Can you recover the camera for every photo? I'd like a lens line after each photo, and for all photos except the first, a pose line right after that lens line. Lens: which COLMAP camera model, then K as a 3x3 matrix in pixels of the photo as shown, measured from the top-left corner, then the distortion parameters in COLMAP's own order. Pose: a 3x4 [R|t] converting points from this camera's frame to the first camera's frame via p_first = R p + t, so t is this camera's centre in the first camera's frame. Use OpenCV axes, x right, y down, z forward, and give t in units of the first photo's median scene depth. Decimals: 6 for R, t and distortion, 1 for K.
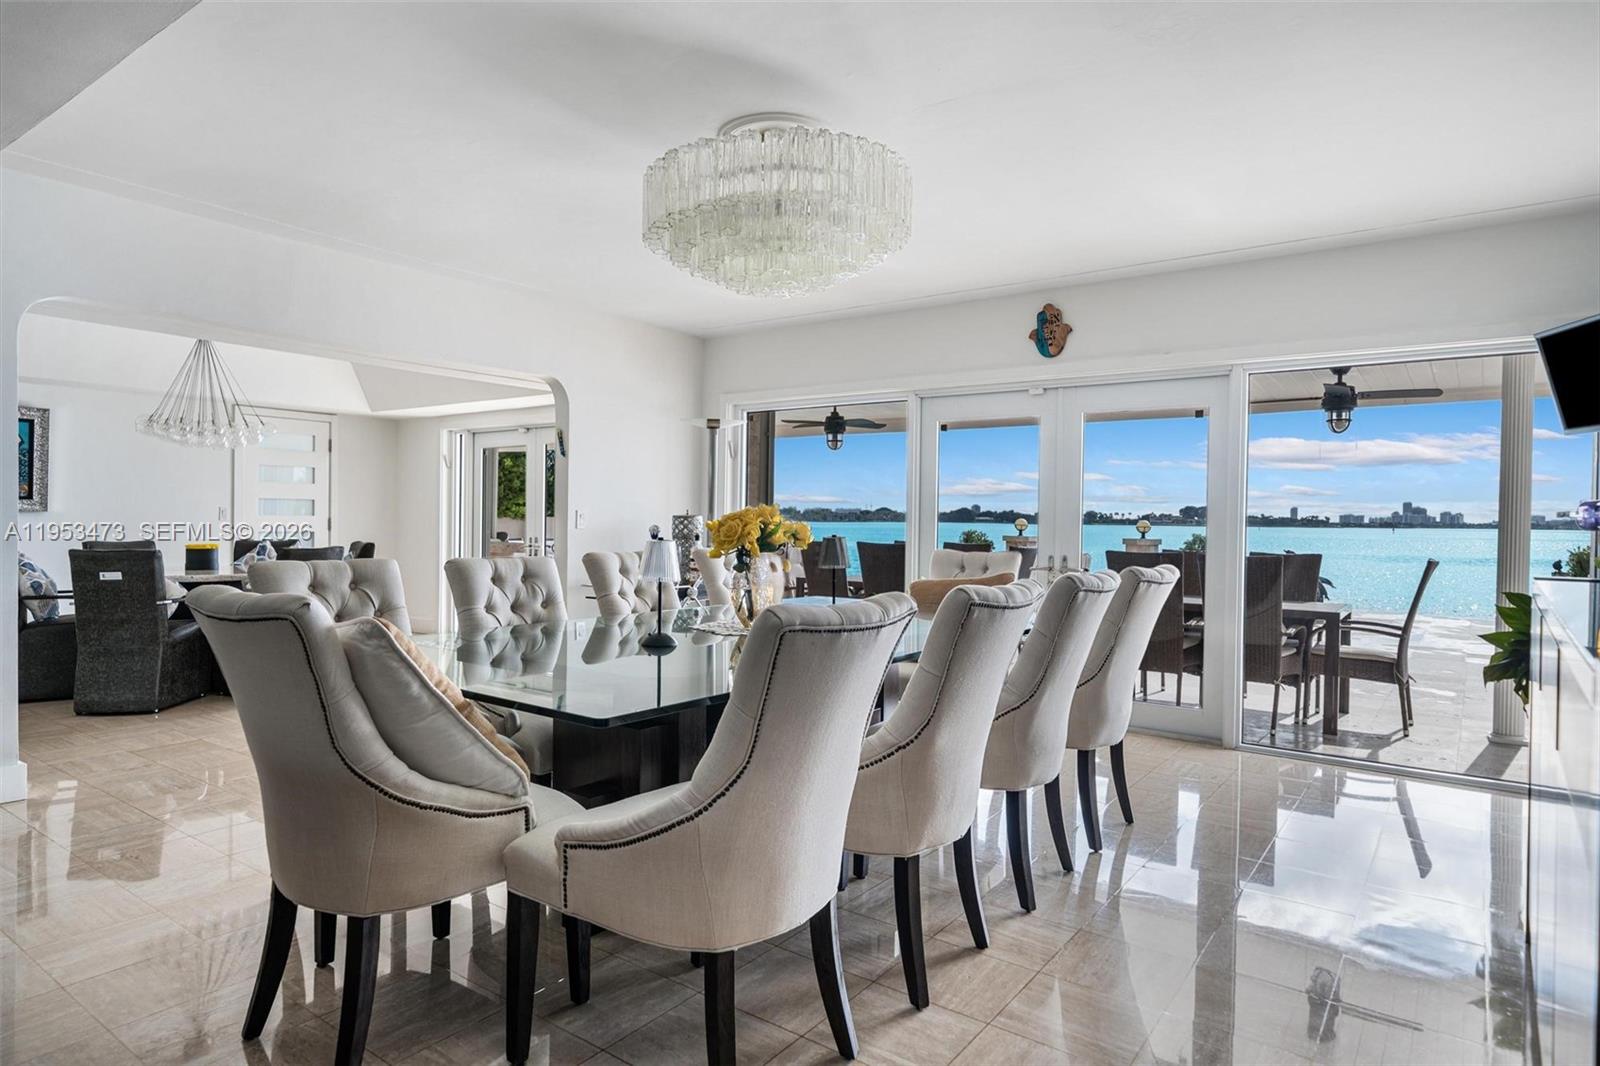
lens RADIAL K [[926.8, 0, 800.0], [0, 926.8, 533.0], [0, 0, 1]] dist [0.000836, 0.000398]
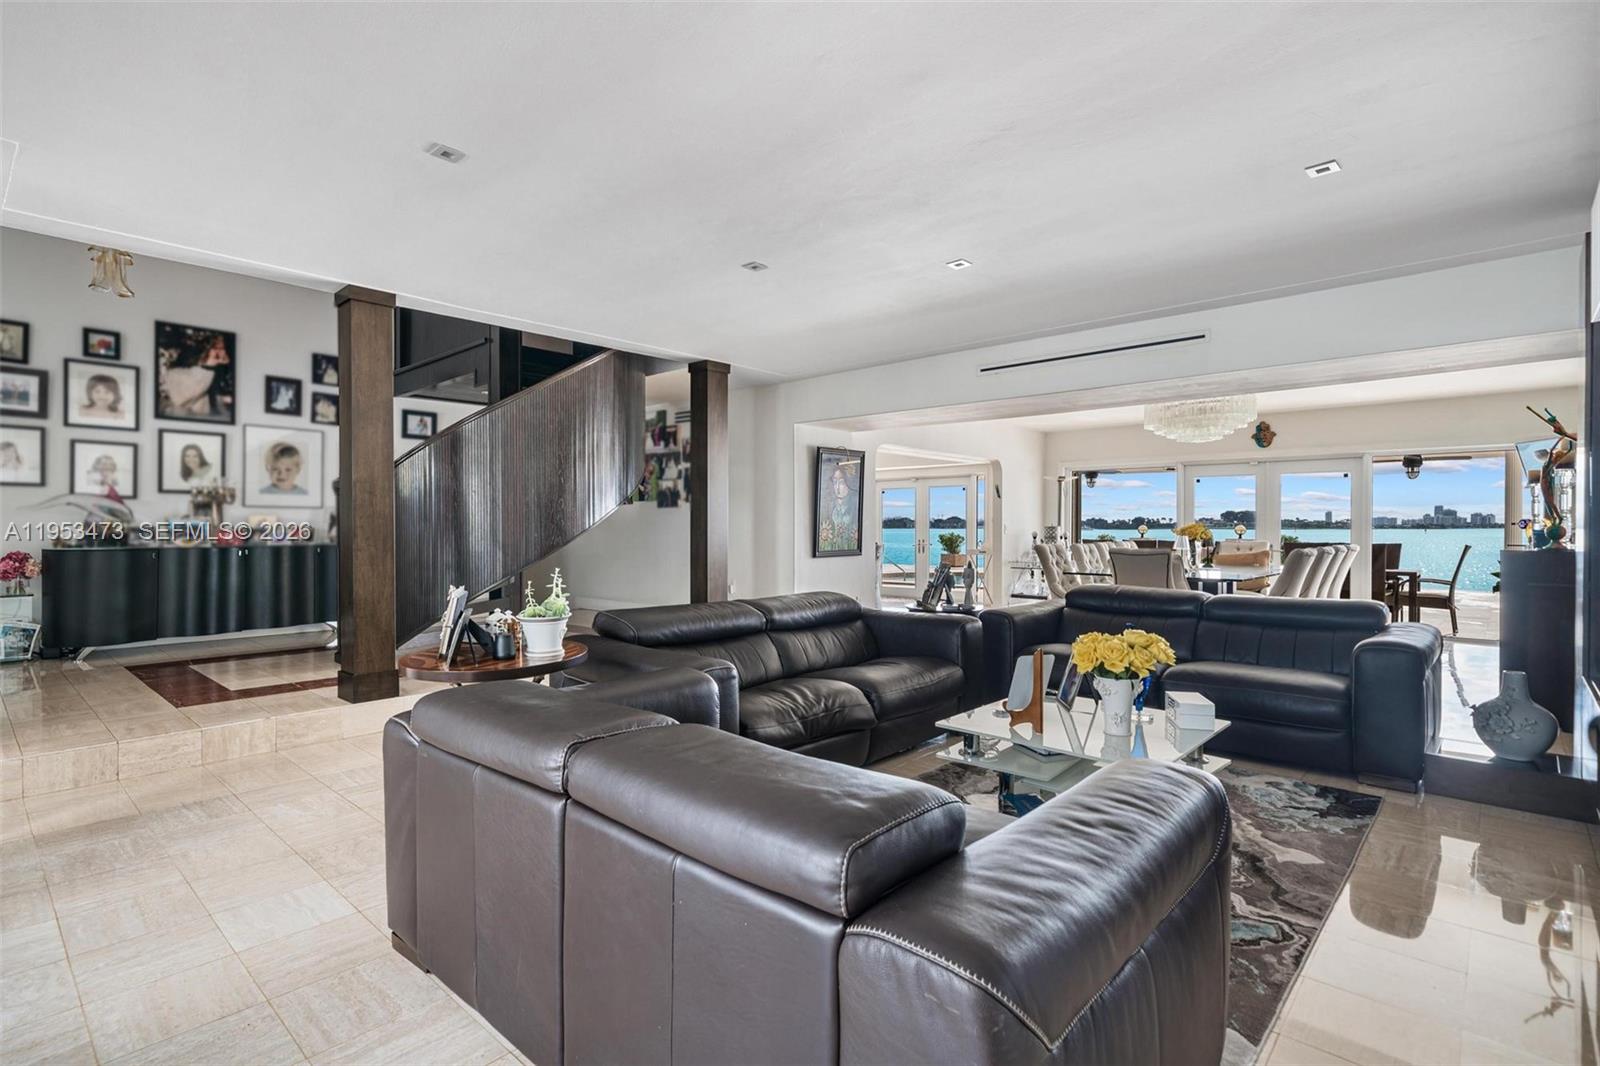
lens RADIAL K [[777.6, 0, 800.0], [0, 777.6, 533.0], [0, 0, 1]] dist [0.000522, 0.001525]
pose [[0.994183, -0.011205, -0.107123, -0.510581], [0.010332, 0.999909, -0.008697, 0.003734], [0.107211, 0.007539, 0.994208, -0.737829]]
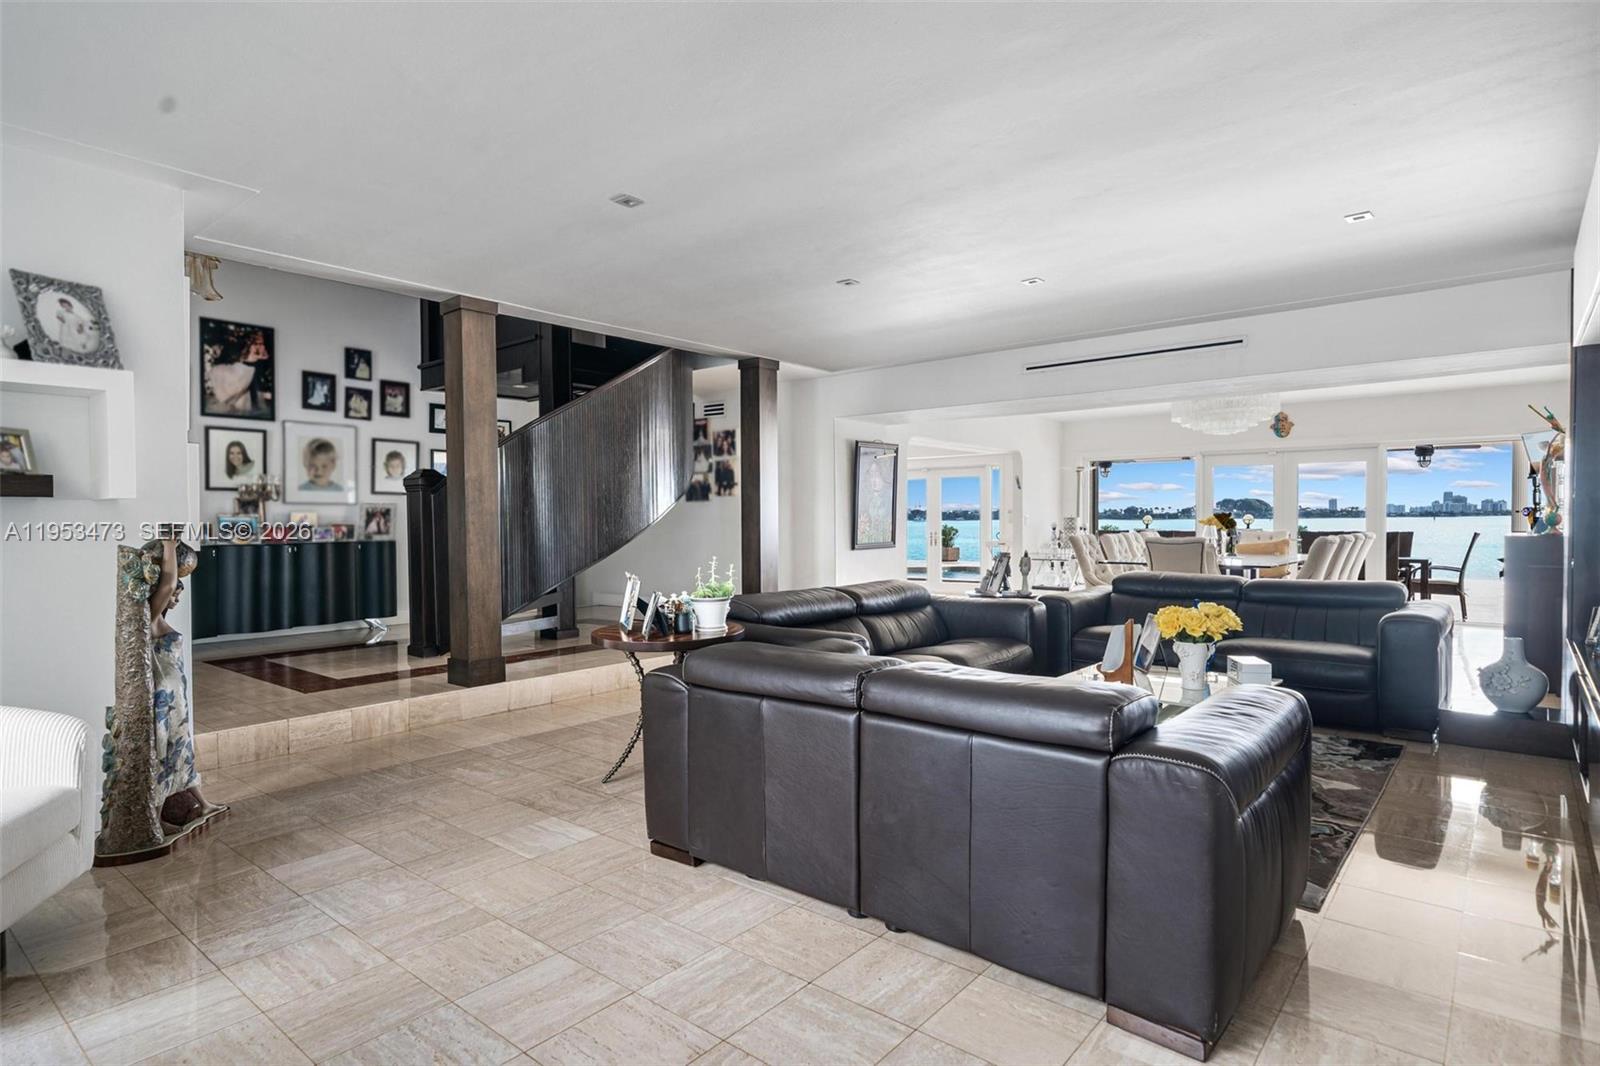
lens RADIAL K [[860.0, 0, 797.6], [0, 860.0, 539.7], [0, 0, 1]] dist [0.002674, -0.000918]
pose [[0.997583, -0.018076, -0.067095, -0.616125], [0.018608, 0.999800, 0.007304, 0.004249], [0.066950, -0.008534, 0.997720, -0.894779]]
